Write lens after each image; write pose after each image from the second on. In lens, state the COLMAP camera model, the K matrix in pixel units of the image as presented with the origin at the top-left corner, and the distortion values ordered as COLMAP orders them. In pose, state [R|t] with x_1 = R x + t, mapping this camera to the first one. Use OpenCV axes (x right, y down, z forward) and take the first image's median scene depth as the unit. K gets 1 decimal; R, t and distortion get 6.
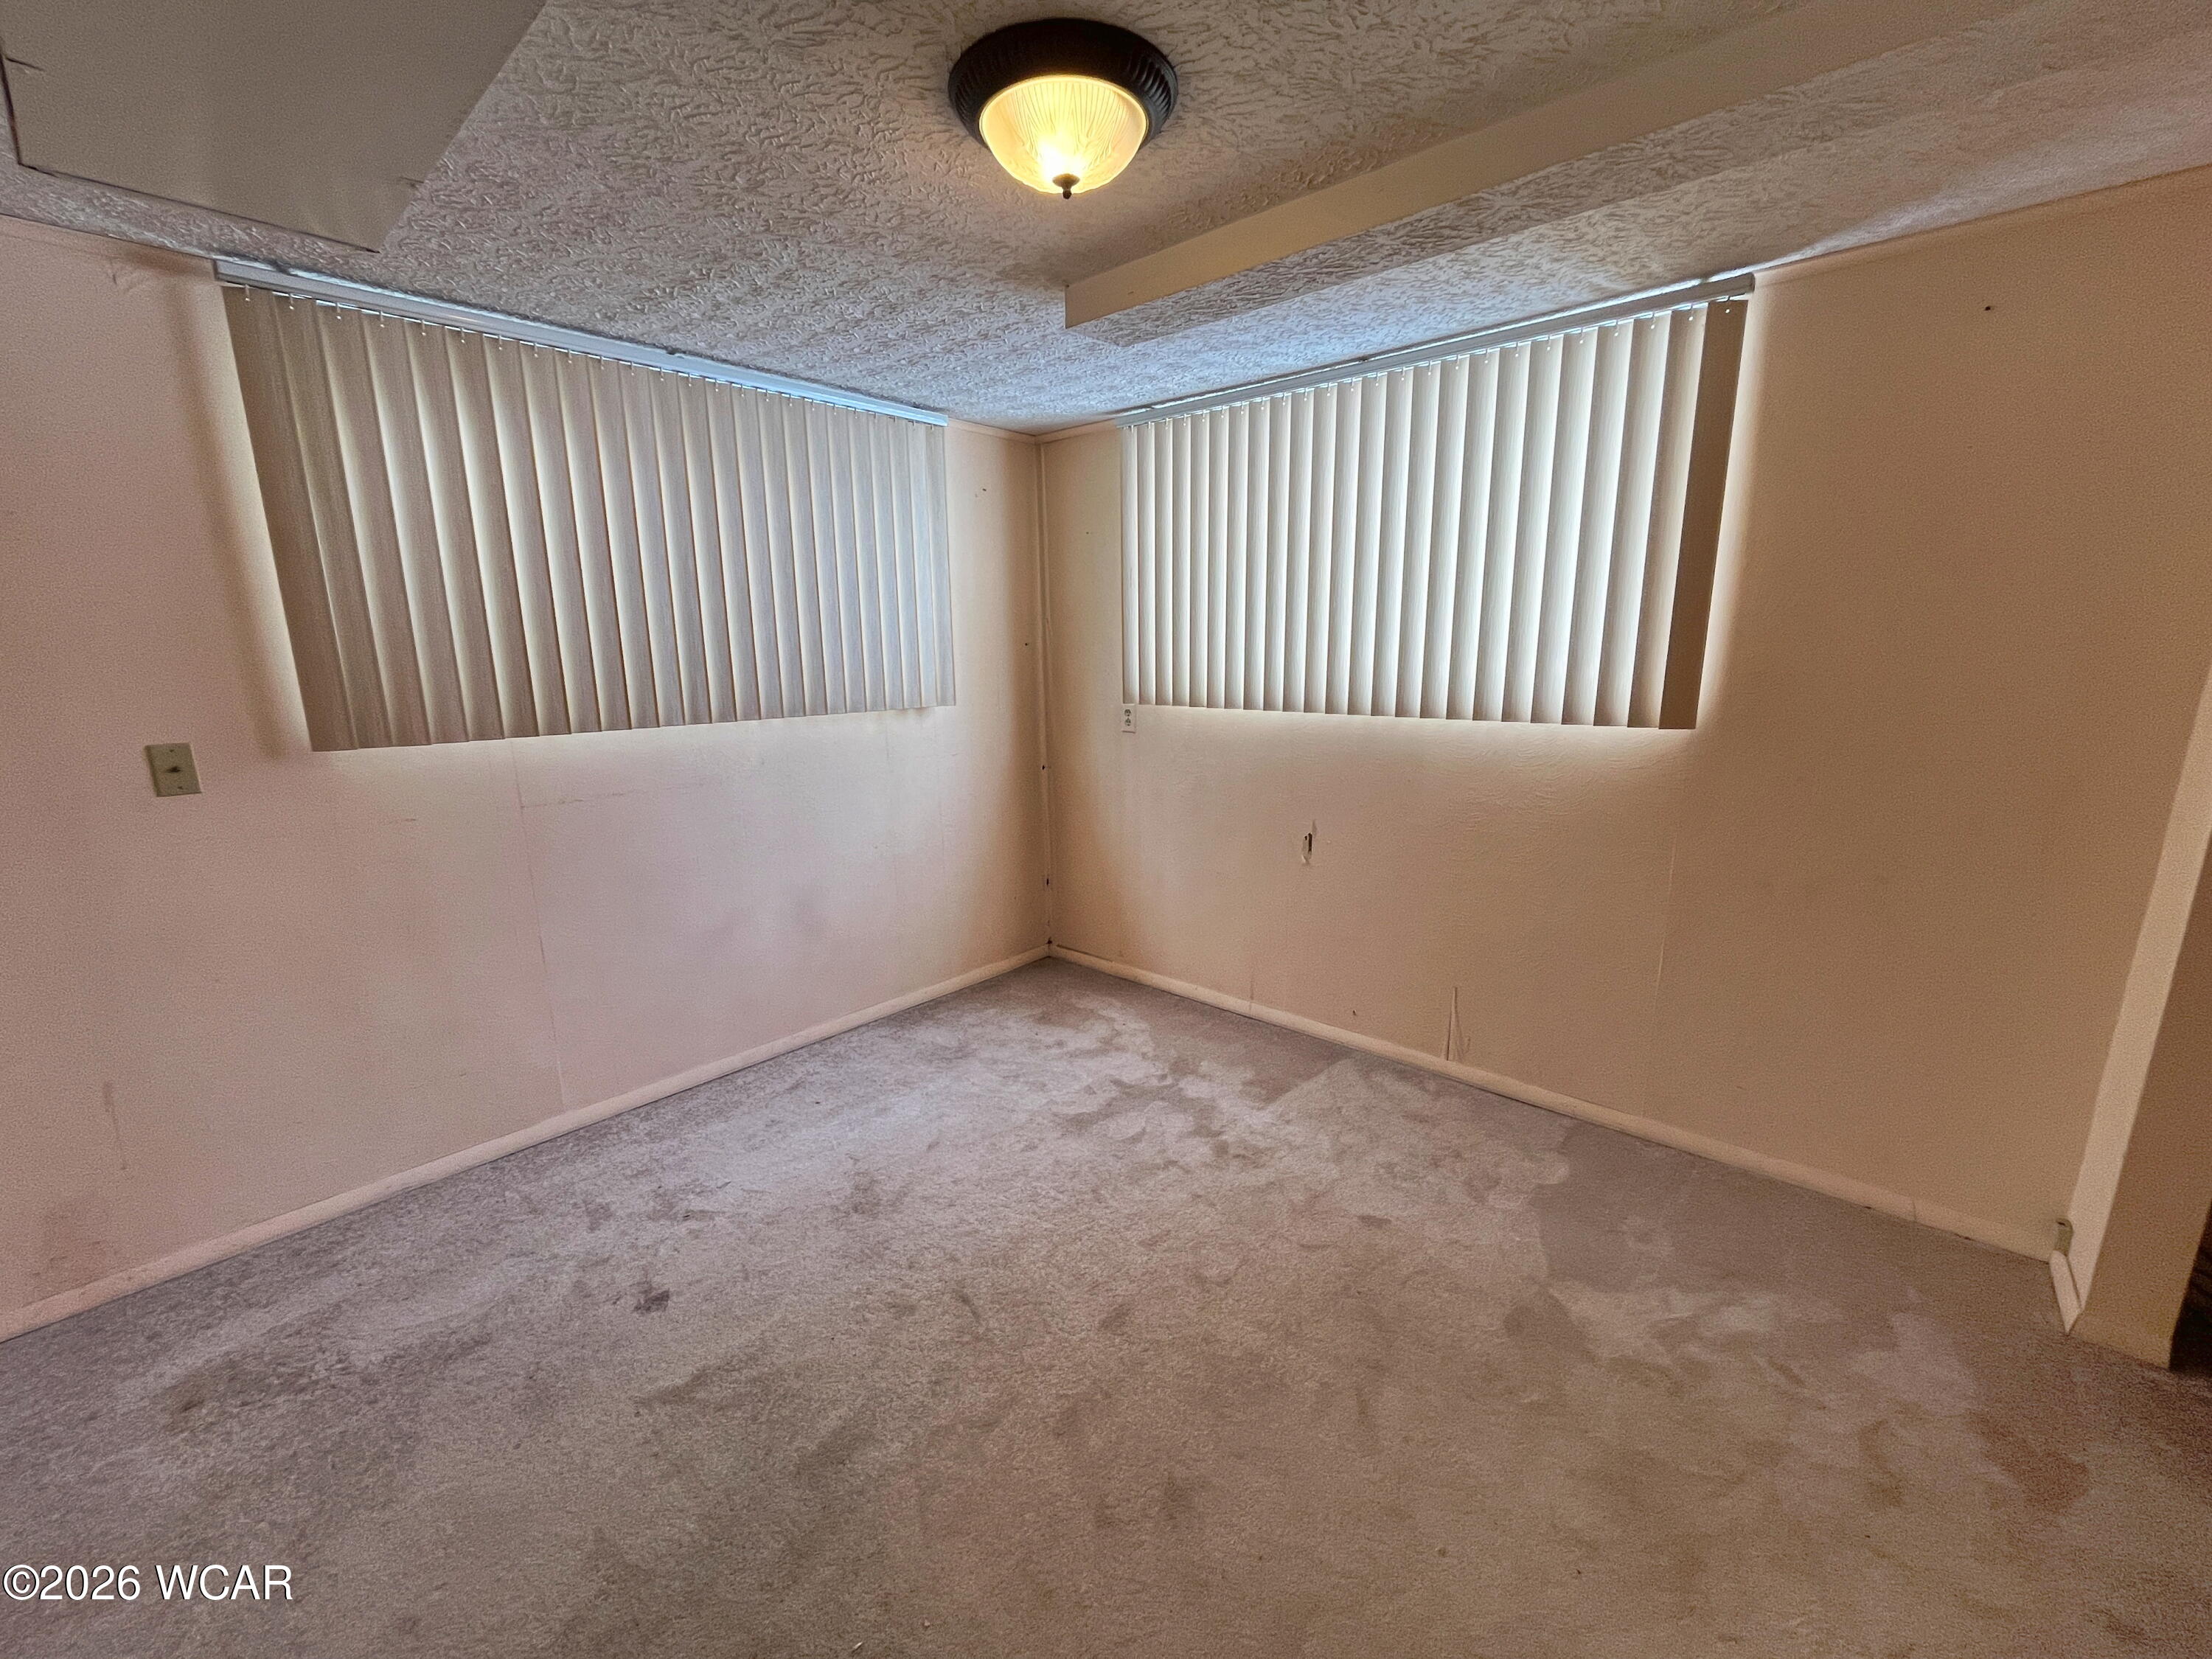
lens RADIAL K [[888.4, 0, 1102.3], [0, 888.4, 842.8], [0, 0, 1]] dist [-0.015555, 0.000375]
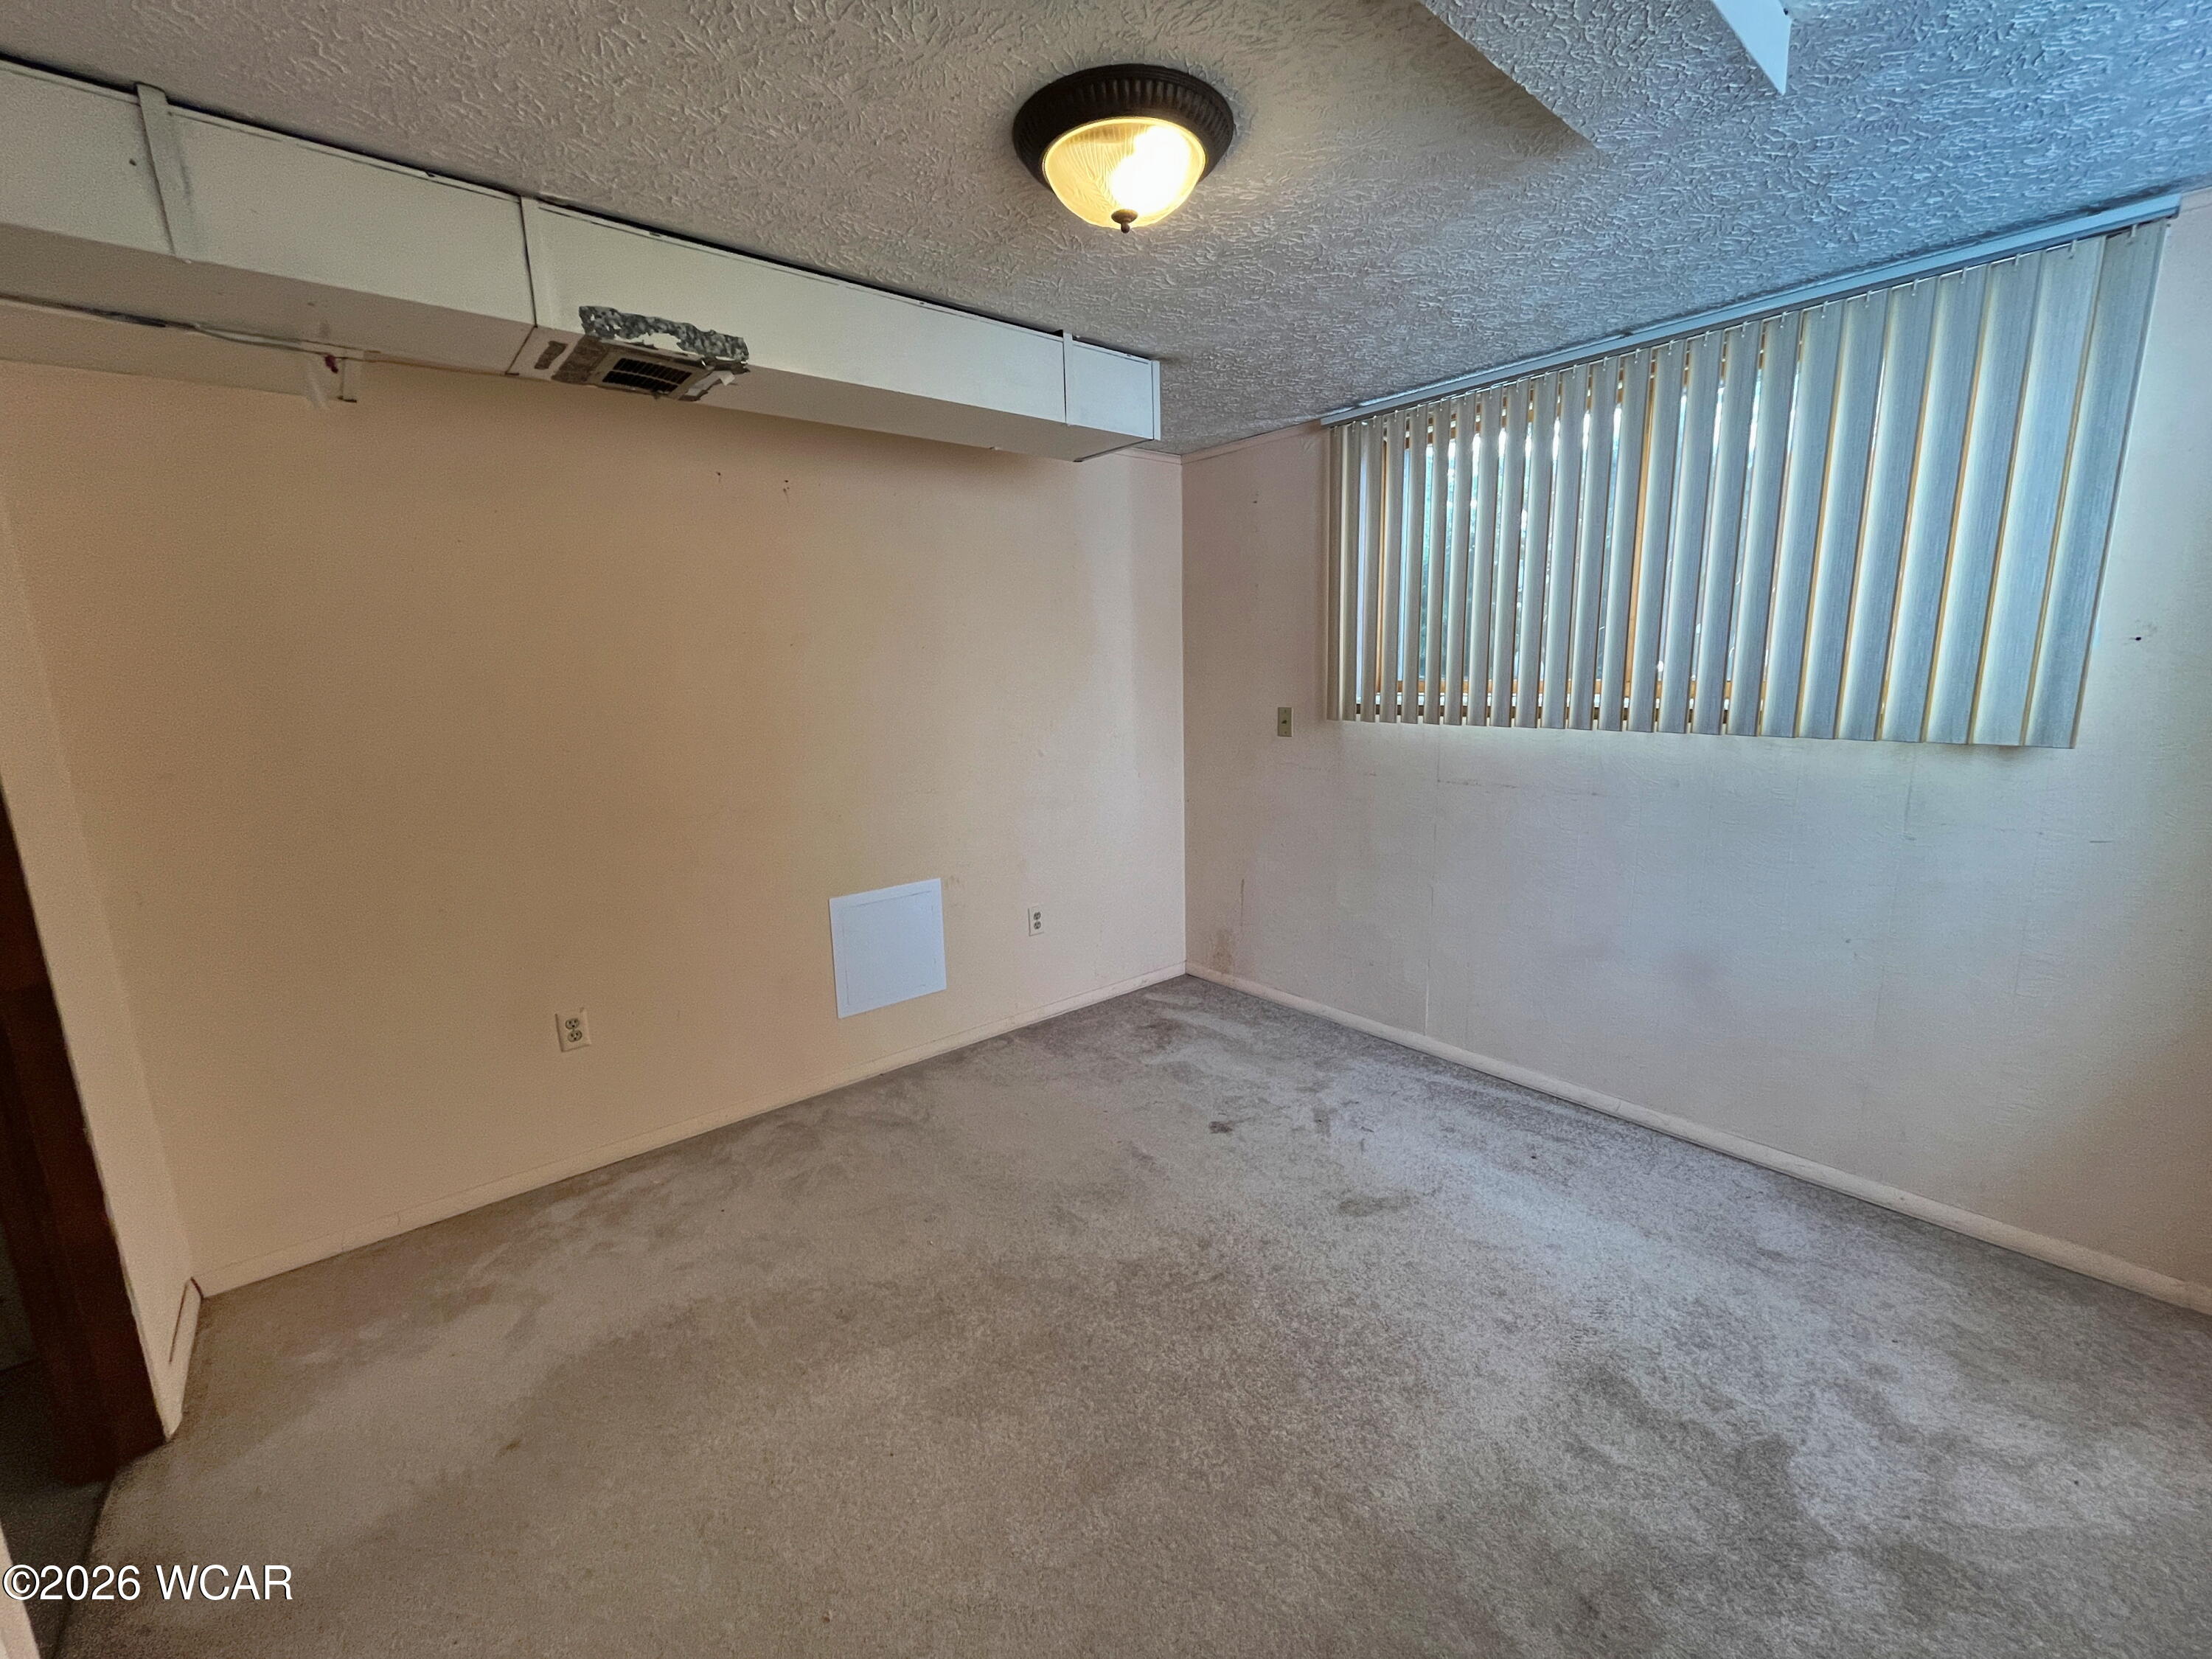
lens RADIAL K [[888.4, 0, 1102.3], [0, 888.4, 842.8], [0, 0, 1]] dist [-0.015555, 0.000375]
pose [[-0.131360, 0.214756, -0.967794, 0.589130], [-0.185491, 0.953686, 0.236803, -0.156602], [0.973826, 0.210624, -0.085441, 0.639003]]
